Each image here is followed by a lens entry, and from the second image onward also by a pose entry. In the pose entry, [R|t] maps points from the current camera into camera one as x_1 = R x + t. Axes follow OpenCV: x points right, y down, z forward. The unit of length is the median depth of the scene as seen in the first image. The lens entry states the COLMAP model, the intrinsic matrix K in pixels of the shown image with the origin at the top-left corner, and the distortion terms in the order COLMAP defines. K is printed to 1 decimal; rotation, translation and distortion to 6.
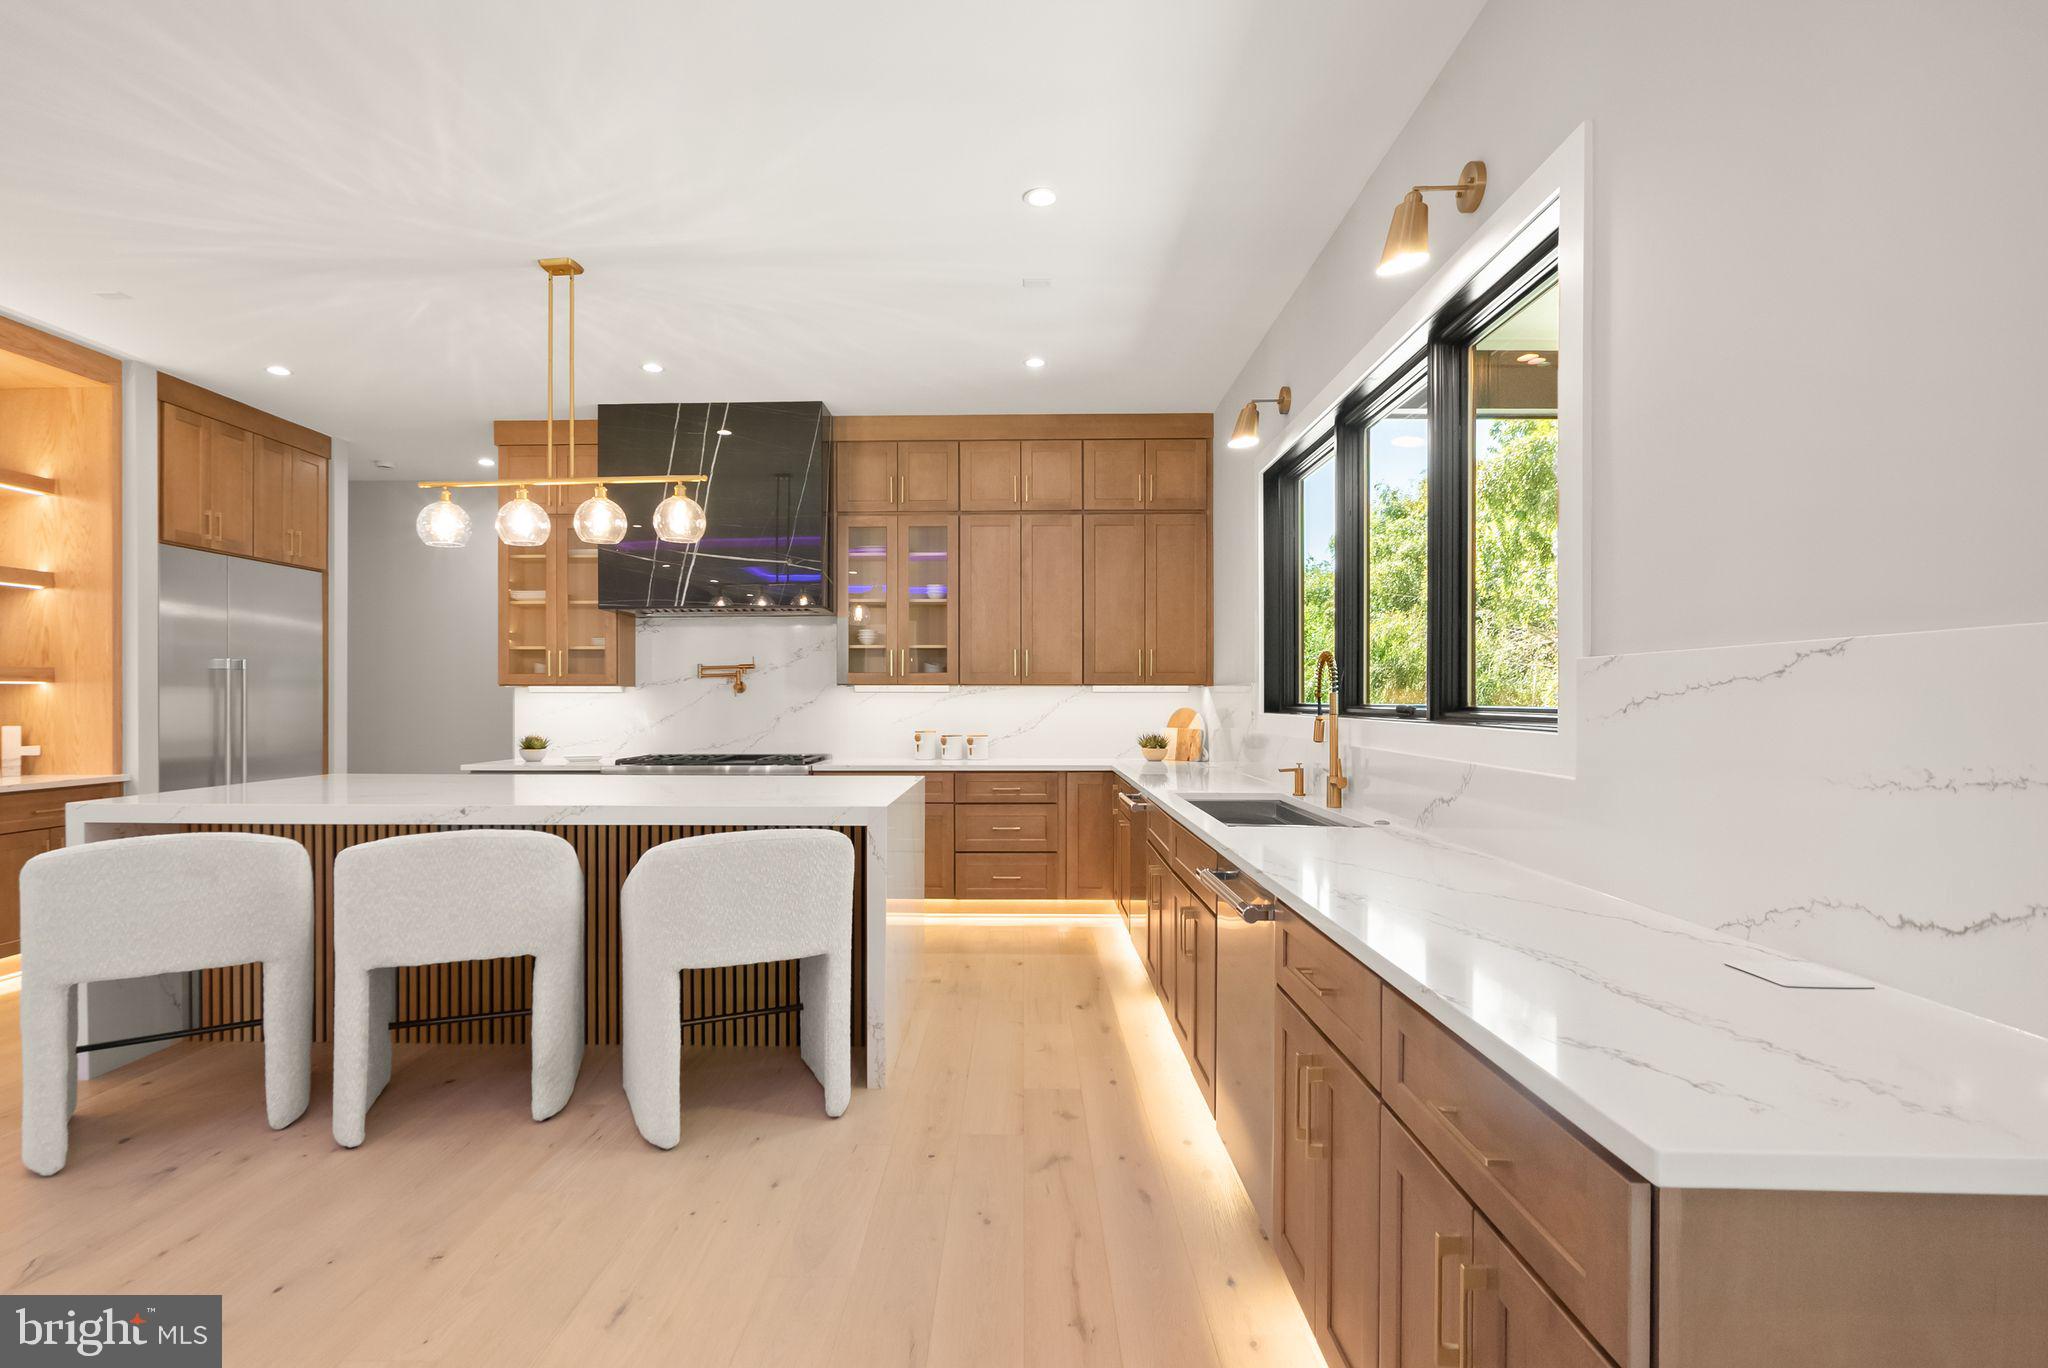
lens RADIAL K [[983.7, 0, 1001.2], [0, 983.7, 695.3], [0, 0, 1]] dist [-0.005593, 0.002860]
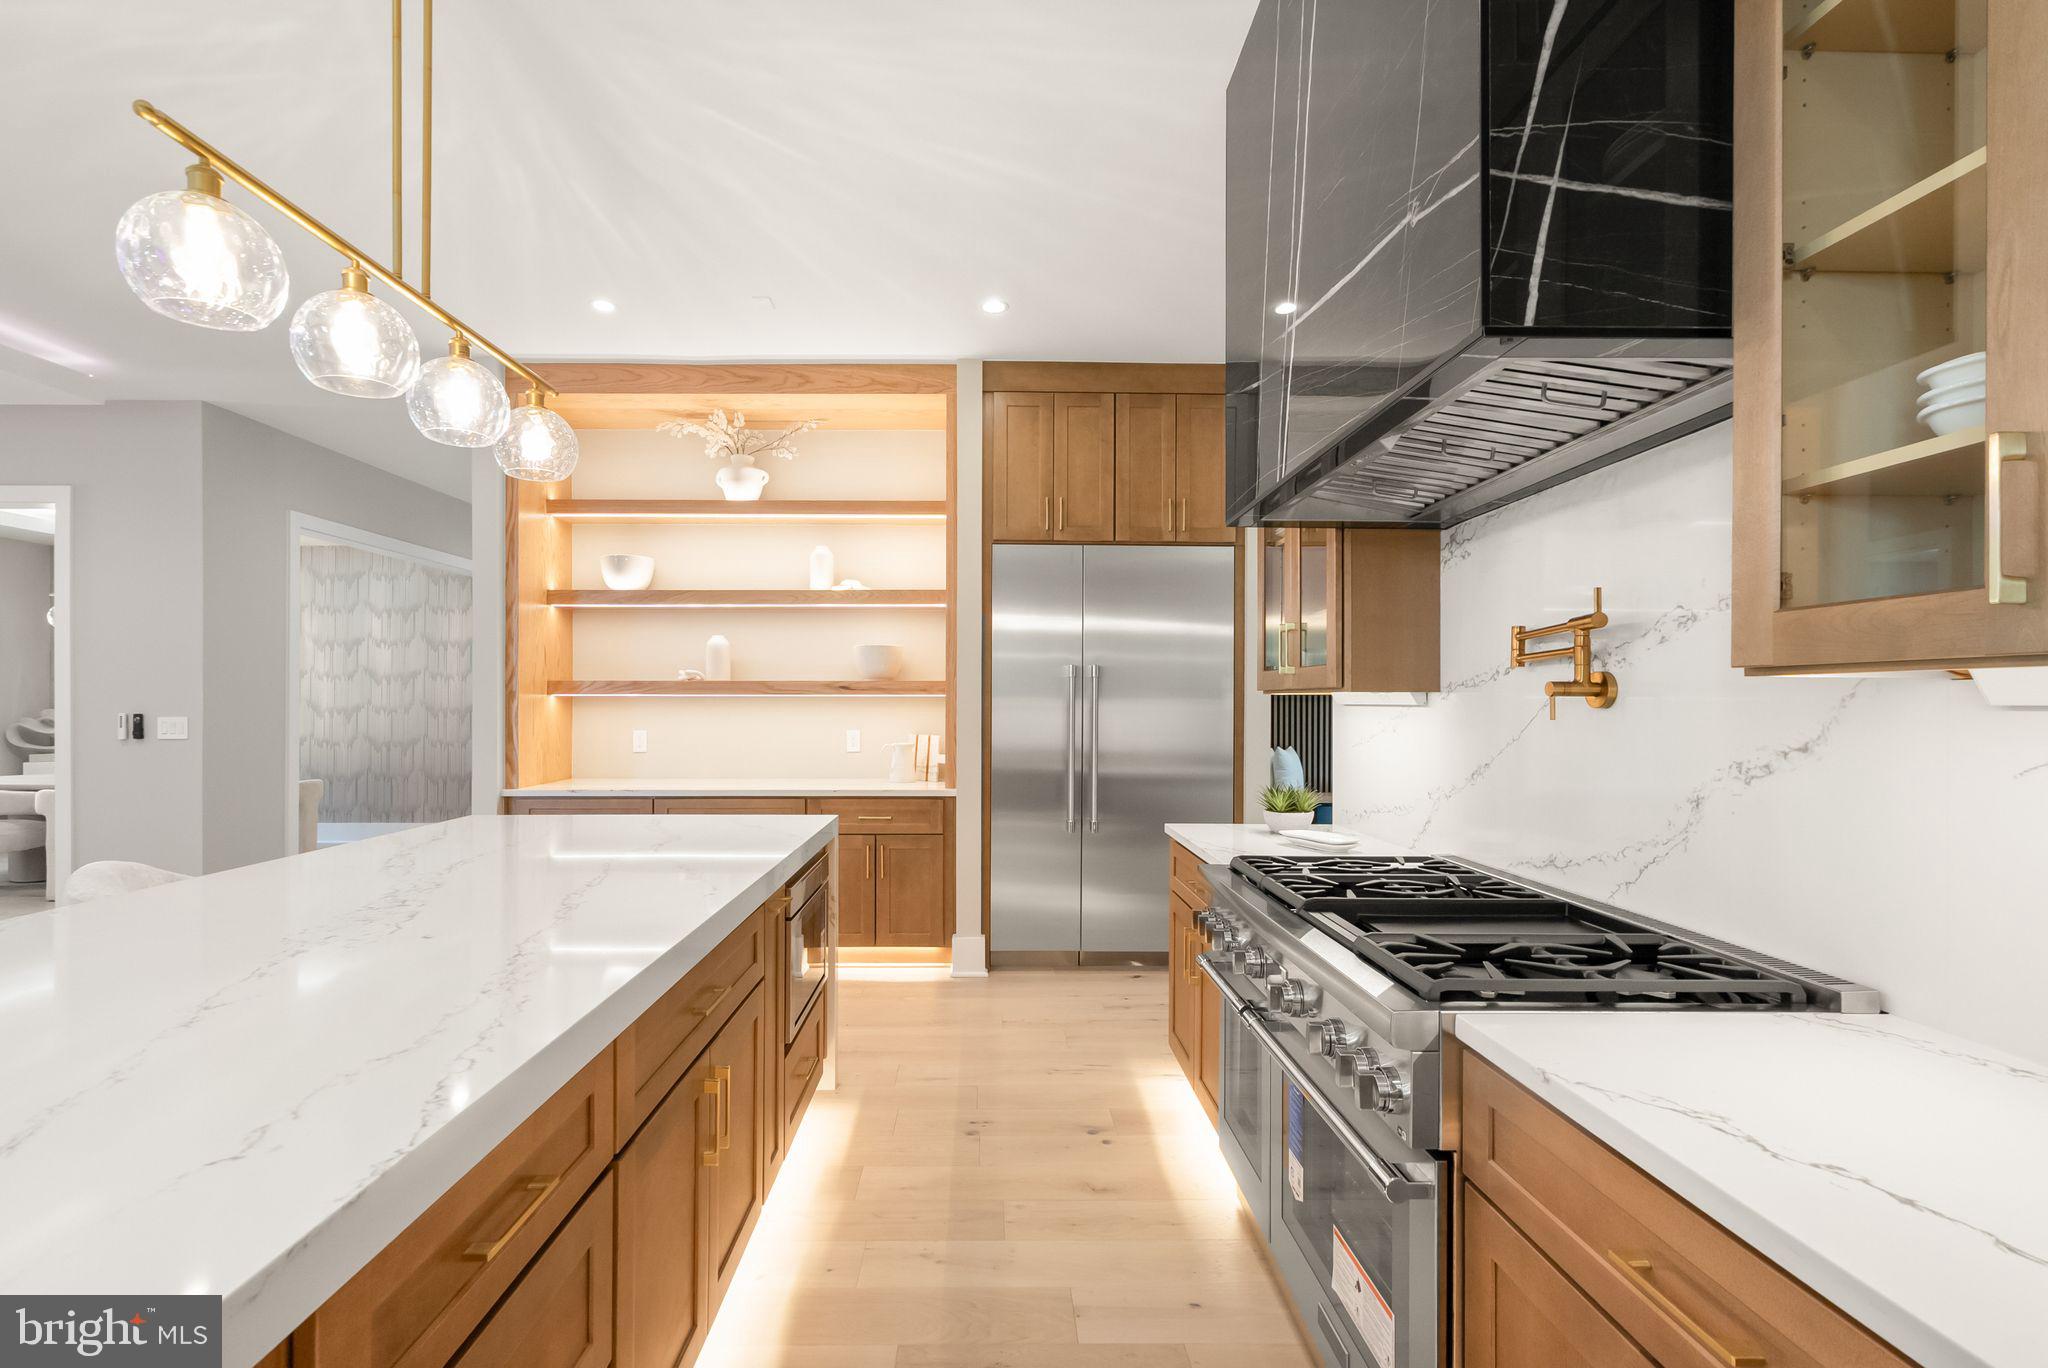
lens RADIAL K [[953.5, 0, 1011.0], [0, 953.5, 698.4], [0, 0, 1]] dist [-0.003430, 0.002790]
pose [[0.033899, -0.003750, -0.999418, 0.038651], [0.003702, 0.999987, -0.003627, -0.005433], [0.999418, -0.003577, 0.033912, 0.893673]]
